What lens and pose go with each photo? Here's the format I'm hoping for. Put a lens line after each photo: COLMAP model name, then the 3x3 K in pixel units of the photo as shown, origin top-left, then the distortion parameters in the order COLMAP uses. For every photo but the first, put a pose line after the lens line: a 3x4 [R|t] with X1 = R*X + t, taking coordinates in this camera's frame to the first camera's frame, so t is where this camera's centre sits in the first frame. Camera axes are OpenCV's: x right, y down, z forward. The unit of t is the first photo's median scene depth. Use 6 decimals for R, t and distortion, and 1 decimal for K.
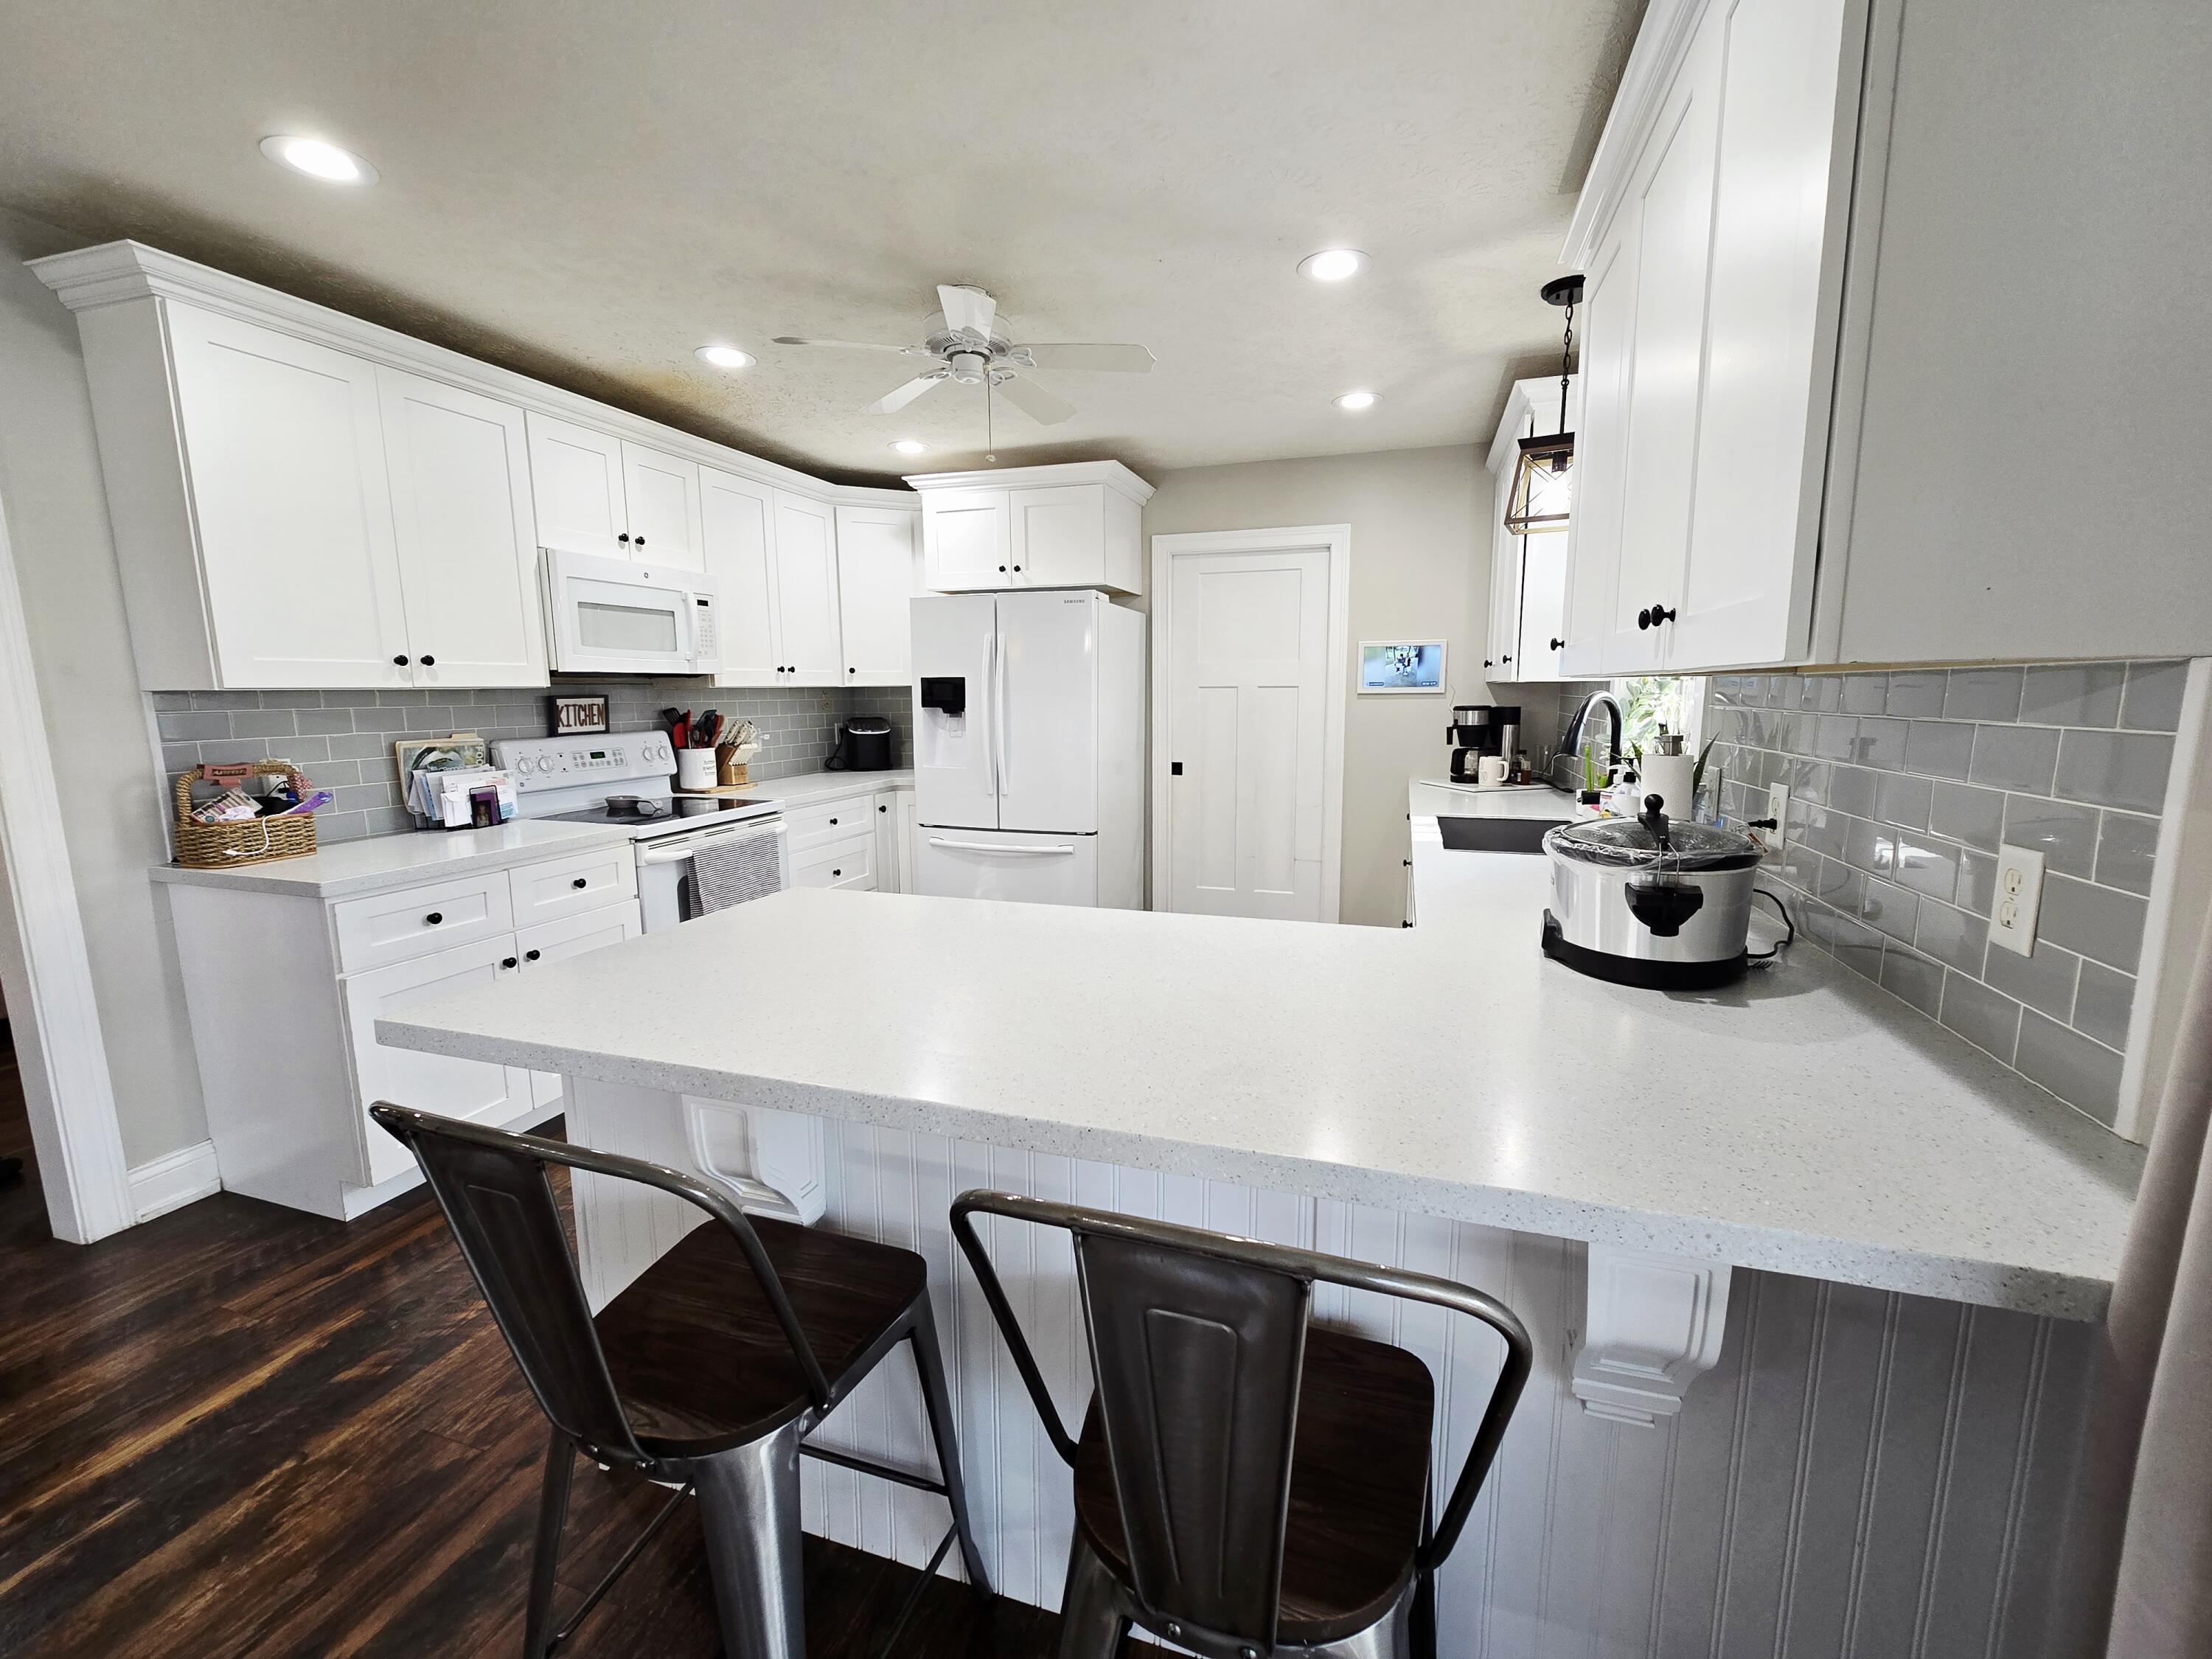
lens RADIAL K [[906.3, 0, 1106.0], [0, 906.3, 829.5], [0, 0, 1]] dist [-0.002600, -0.000041]
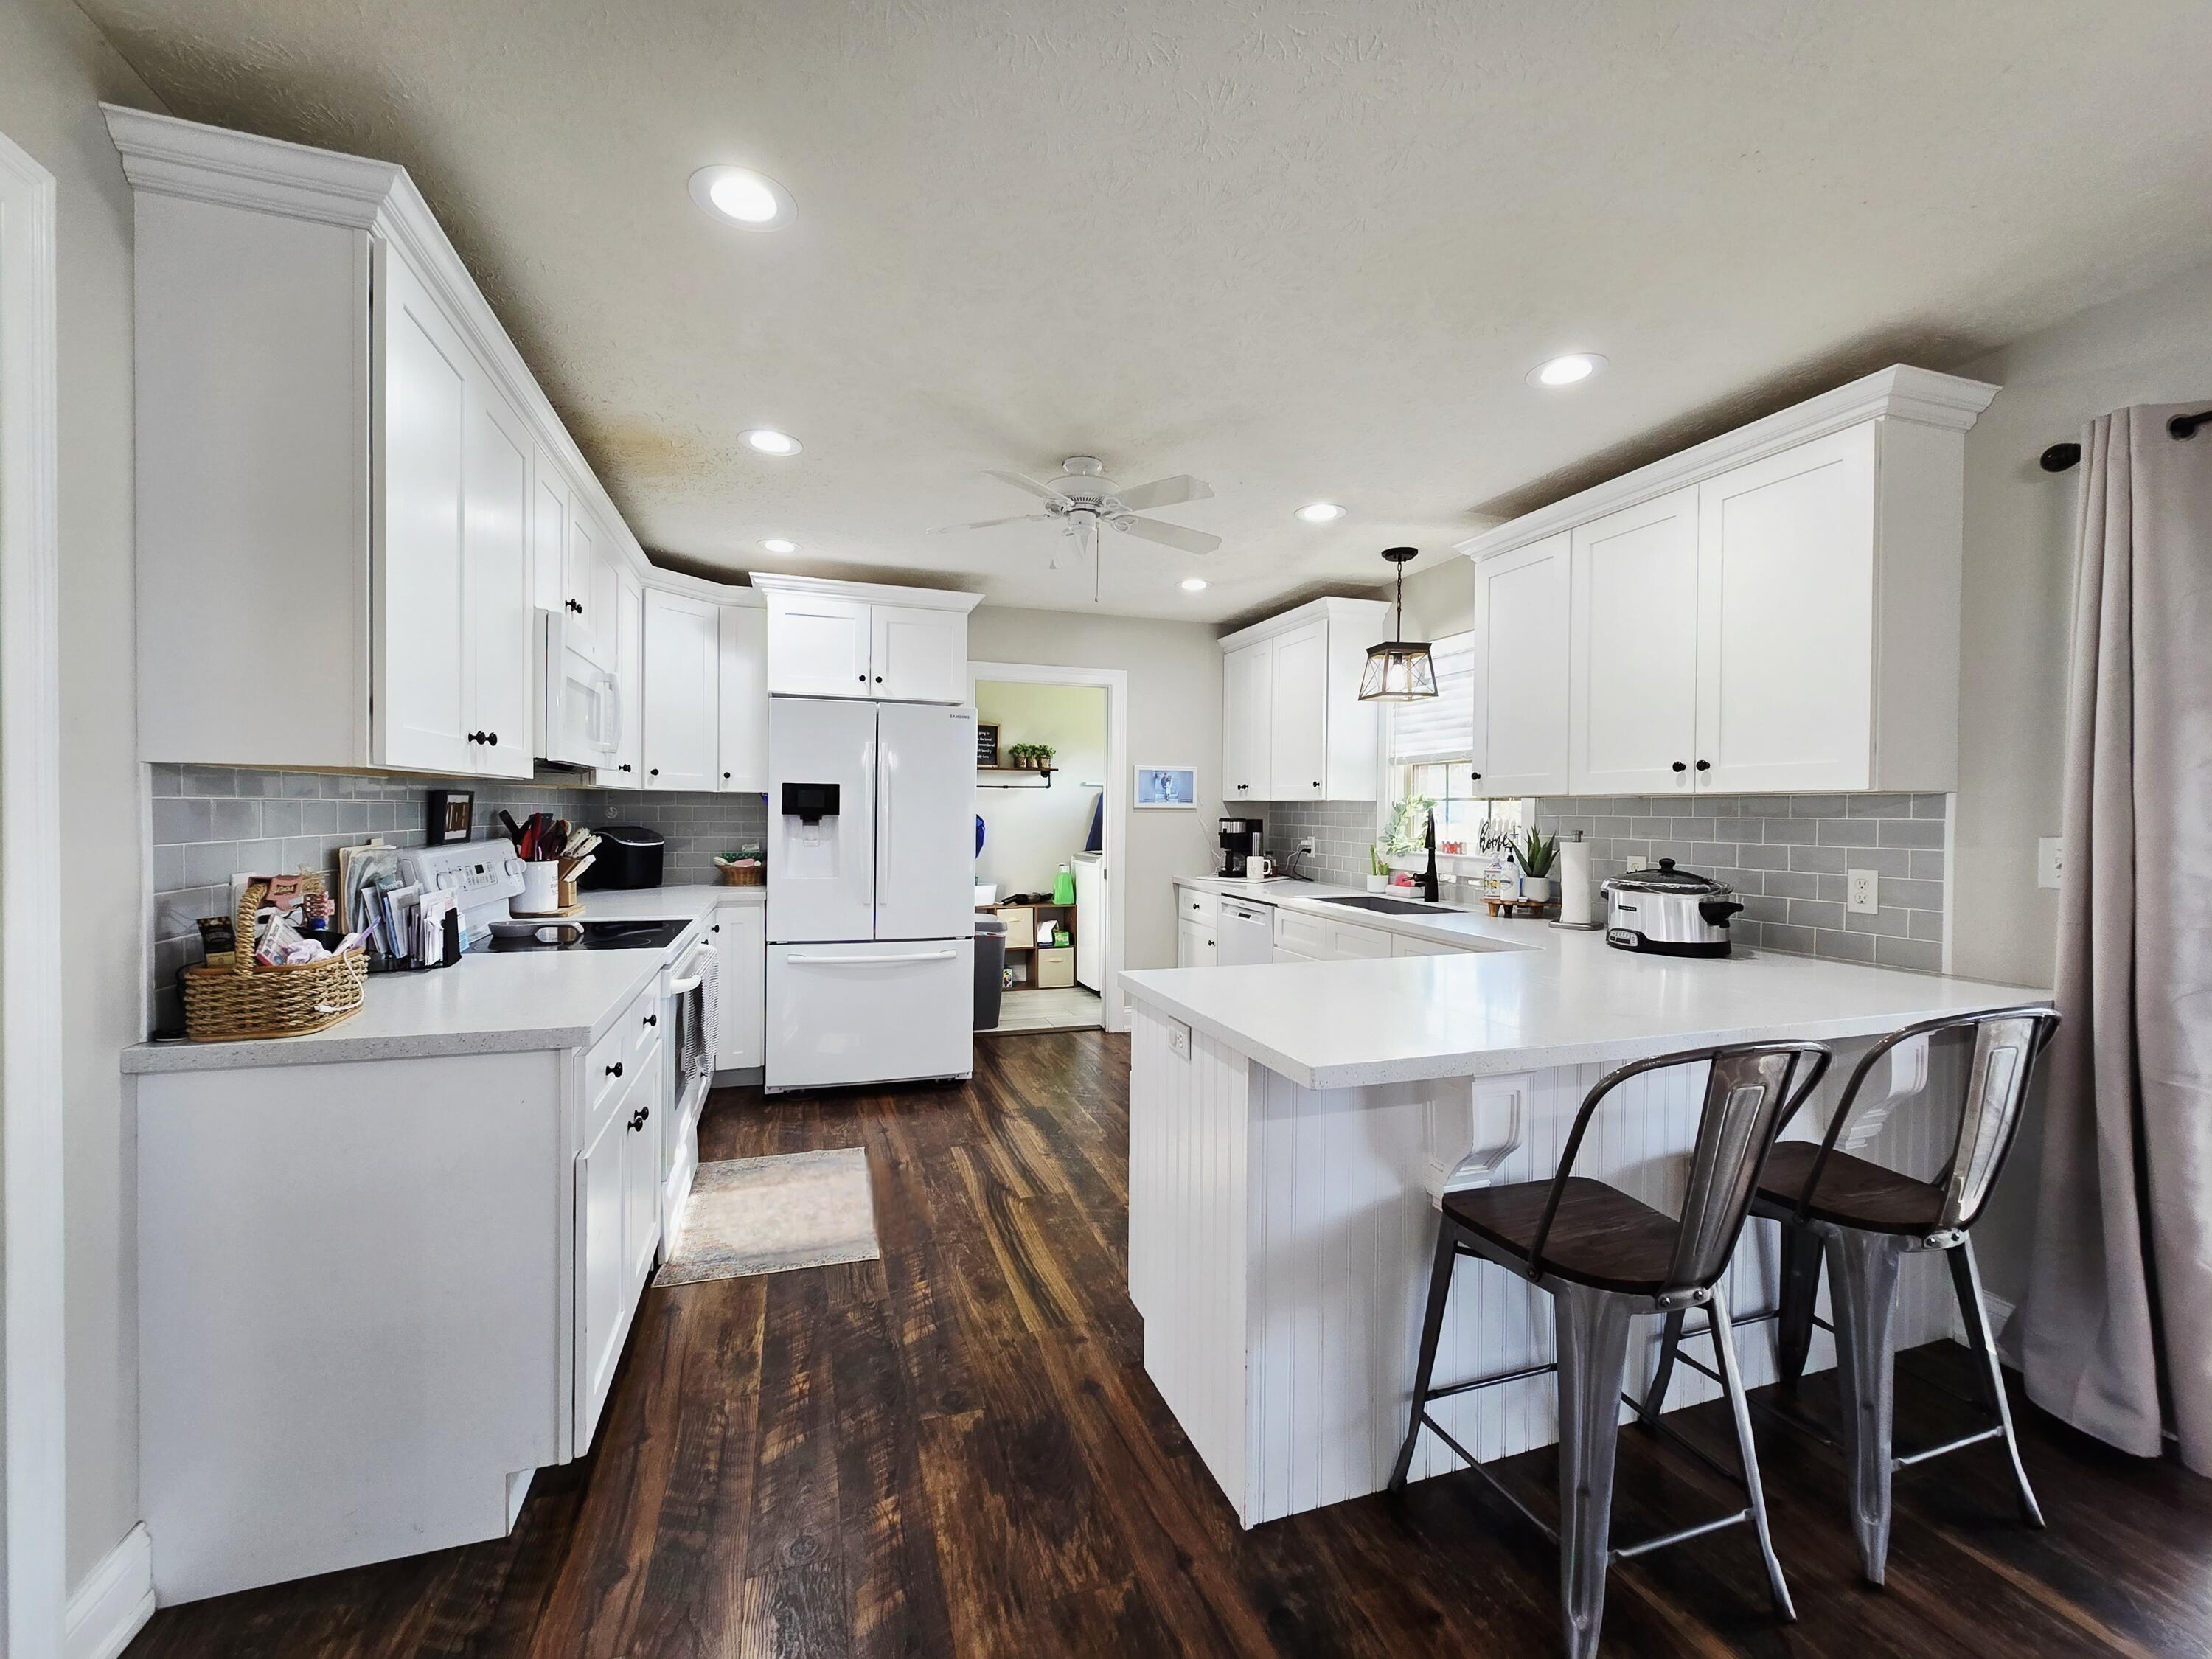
lens RADIAL K [[906.3, 0, 1106.0], [0, 906.3, 829.5], [0, 0, 1]] dist [-0.002600, -0.000041]
pose [[0.802399, 0.002588, 0.596782, -0.534283], [0.075052, 0.991614, -0.105210, 0.004148], [-0.592050, 0.129210, 0.795476, 0.068525]]
